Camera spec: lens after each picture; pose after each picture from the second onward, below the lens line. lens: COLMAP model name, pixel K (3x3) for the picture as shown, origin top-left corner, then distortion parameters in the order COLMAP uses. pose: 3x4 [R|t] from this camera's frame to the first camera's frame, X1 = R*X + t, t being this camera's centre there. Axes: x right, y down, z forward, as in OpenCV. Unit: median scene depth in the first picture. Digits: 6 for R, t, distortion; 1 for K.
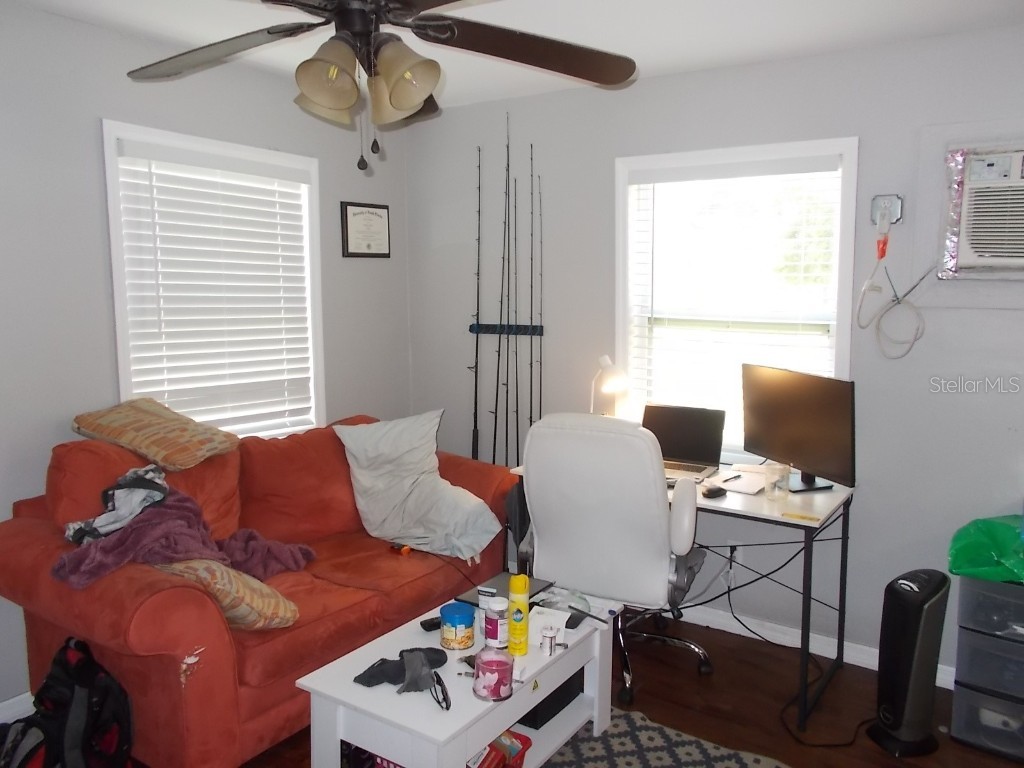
lens RADIAL K [[801.2, 0, 513.3], [0, 801.2, 377.9], [0, 0, 1]] dist [0.025962, -0.012926]
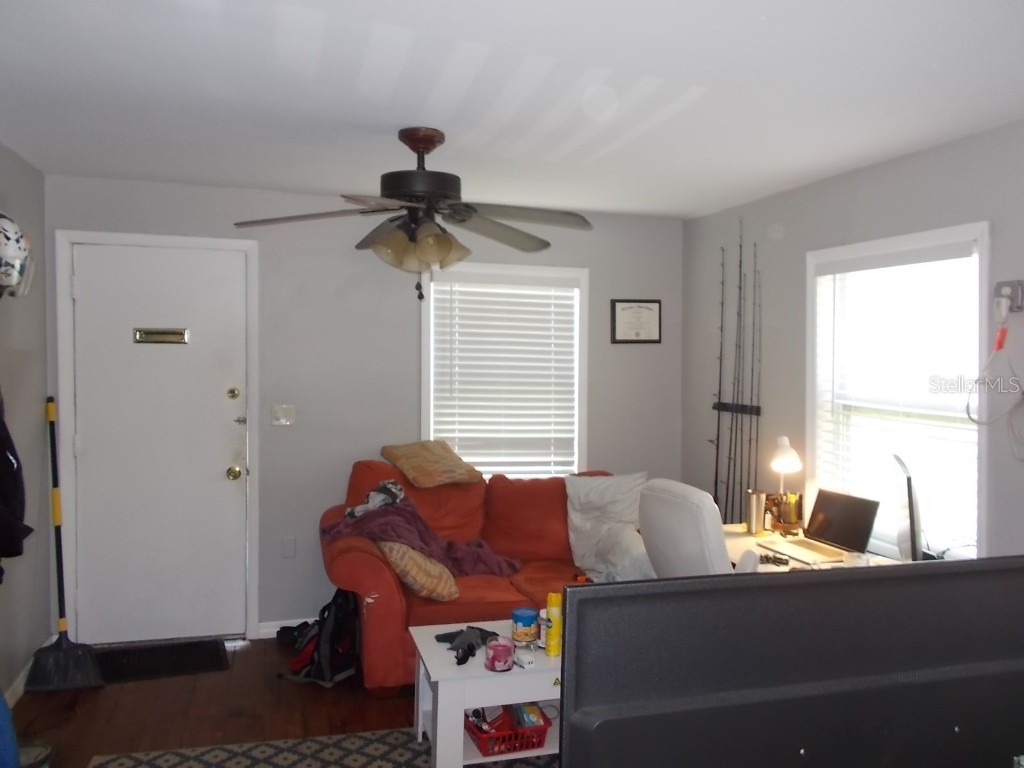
lens RADIAL K [[801.2, 0, 508.6], [0, 801.2, 387.8], [0, 0, 1]] dist [0.025962, -0.012926]
pose [[0.761084, 0.036161, -0.647645, 0.522518], [-0.086032, 0.995251, -0.045531, -0.013086], [0.642923, 0.090371, 0.760581, -0.045016]]
